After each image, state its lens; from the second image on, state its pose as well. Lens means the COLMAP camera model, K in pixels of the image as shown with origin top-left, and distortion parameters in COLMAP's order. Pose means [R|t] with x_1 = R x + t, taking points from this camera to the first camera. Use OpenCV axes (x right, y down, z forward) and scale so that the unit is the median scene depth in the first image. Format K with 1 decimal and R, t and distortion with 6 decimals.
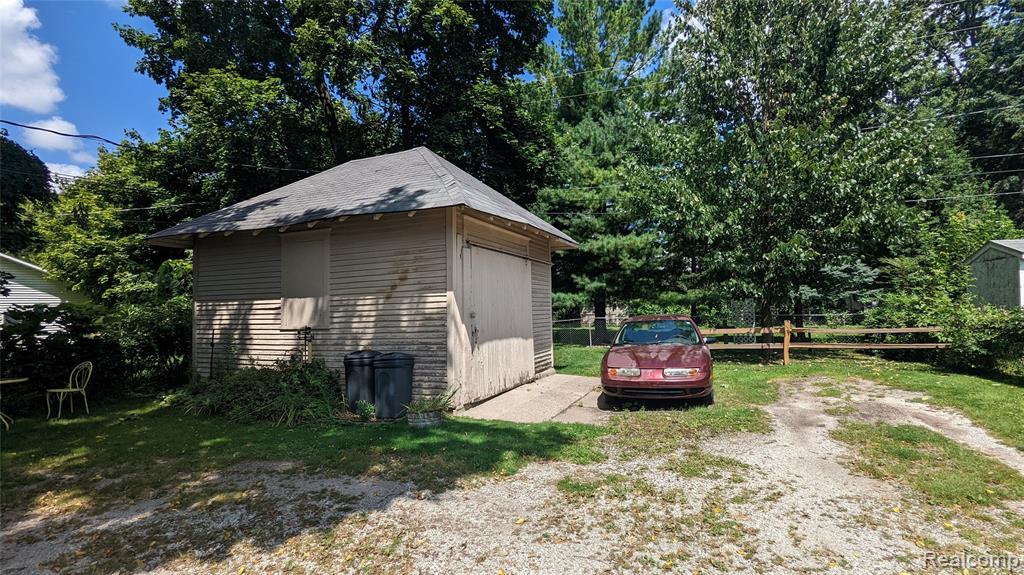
lens RADIAL K [[480.1, 0, 513.3], [0, 480.1, 285.3], [0, 0, 1]] dist [0.000685, 0.000097]
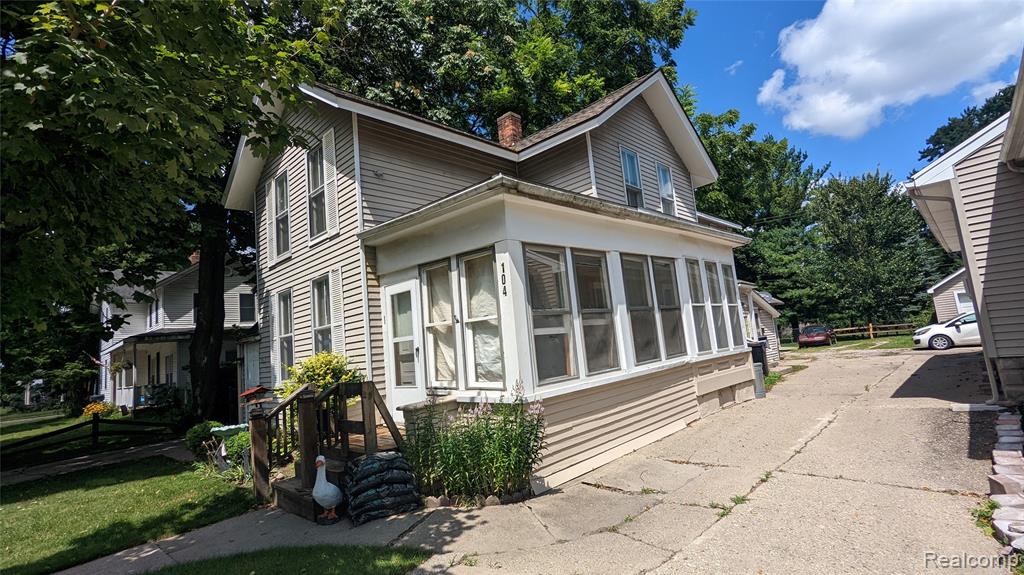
lens RADIAL K [[480.1, 0, 510.6], [0, 480.1, 288.0], [0, 0, 1]] dist [0.000685, 0.000097]
pose [[0.935625, -0.103607, -0.337449, -0.262961], [0.084103, 0.993856, -0.071957, -0.065407], [0.342831, 0.038945, 0.938589, -1.436063]]
